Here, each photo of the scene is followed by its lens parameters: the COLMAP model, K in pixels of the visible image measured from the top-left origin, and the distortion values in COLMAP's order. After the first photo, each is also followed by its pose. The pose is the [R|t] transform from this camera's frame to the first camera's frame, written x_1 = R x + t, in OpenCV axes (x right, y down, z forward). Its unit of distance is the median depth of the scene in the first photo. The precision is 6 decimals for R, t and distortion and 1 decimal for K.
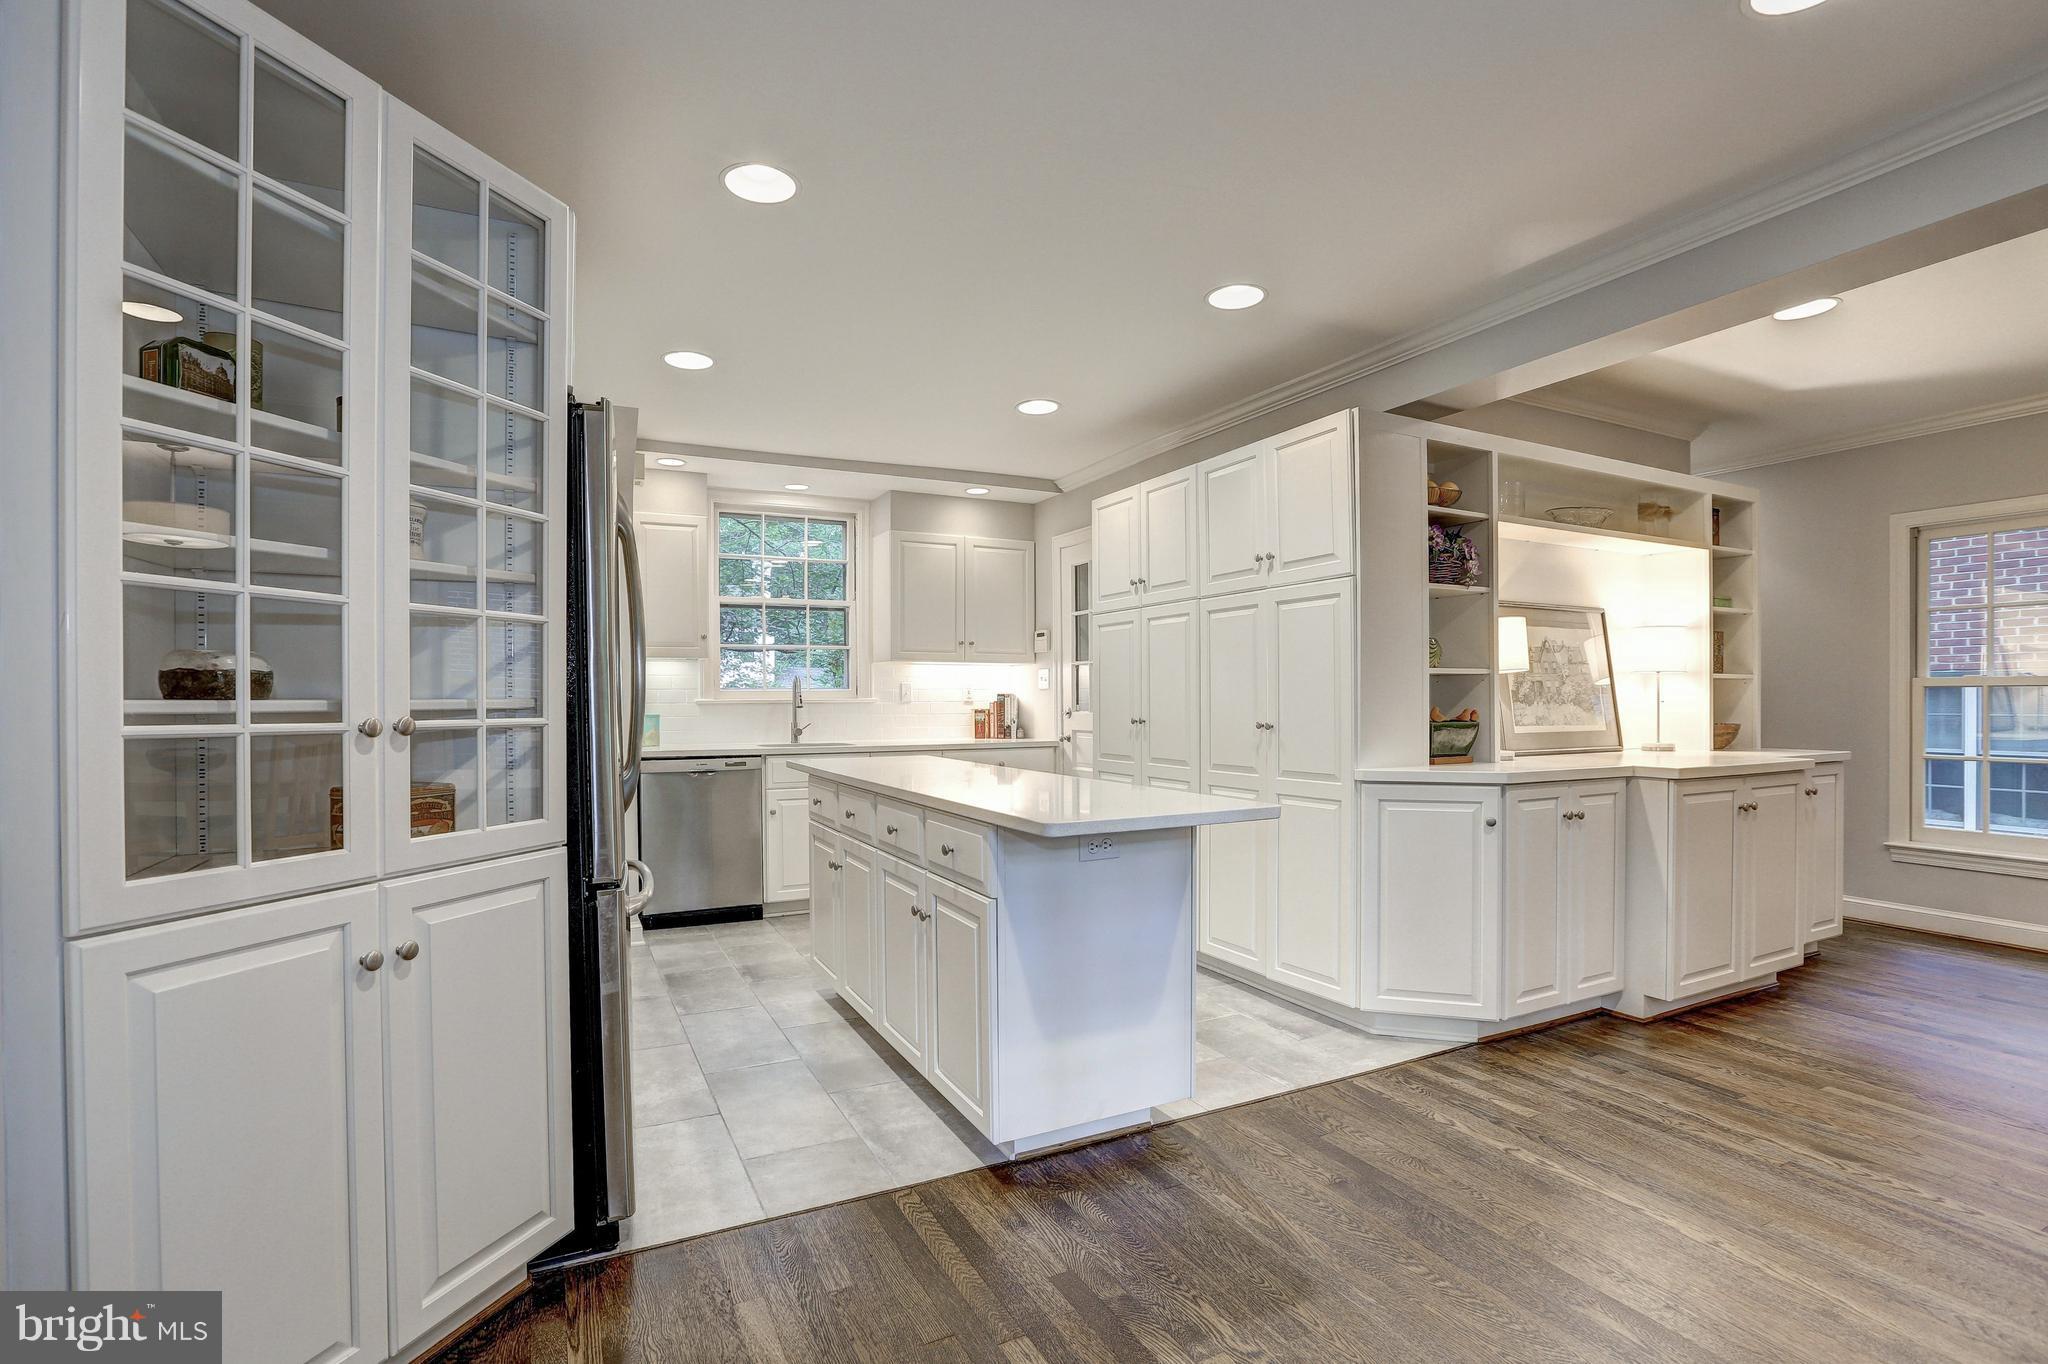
lens RADIAL K [[955.8, 0, 1051.8], [0, 955.8, 714.4], [0, 0, 1]] dist [-0.031811, 0.002289]
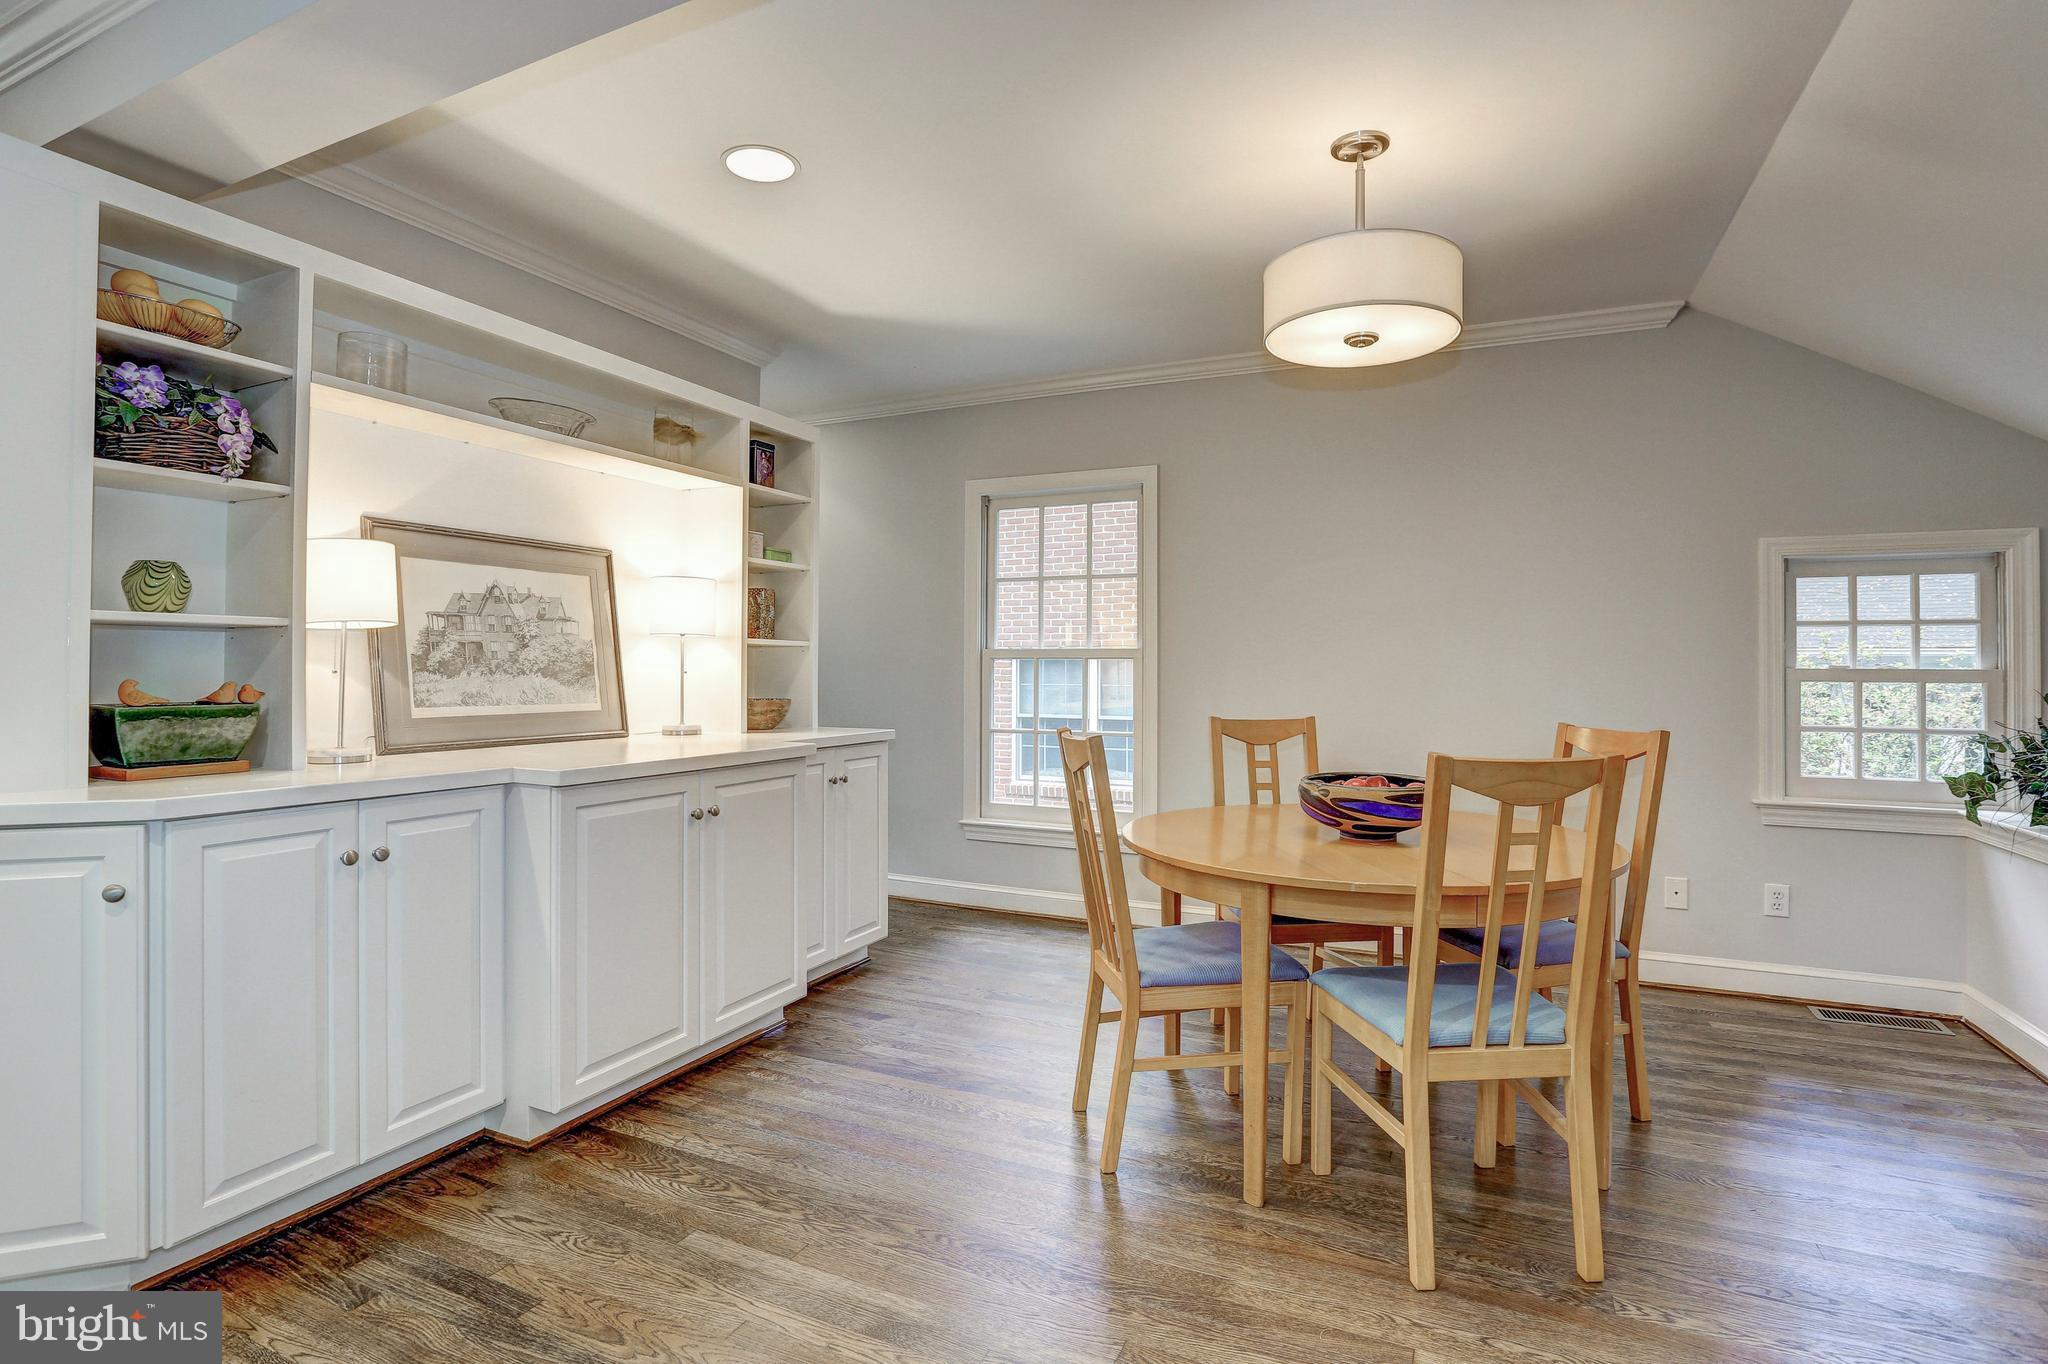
lens RADIAL K [[955.8, 0, 1021.0], [0, 955.8, 664.5], [0, 0, 1]] dist [-0.031811, 0.002289]
pose [[0.801037, 0.008772, 0.598550, 0.454409], [0.003506, 0.999807, -0.019344, -0.004236], [-0.598604, 0.017594, 0.800852, 0.218767]]
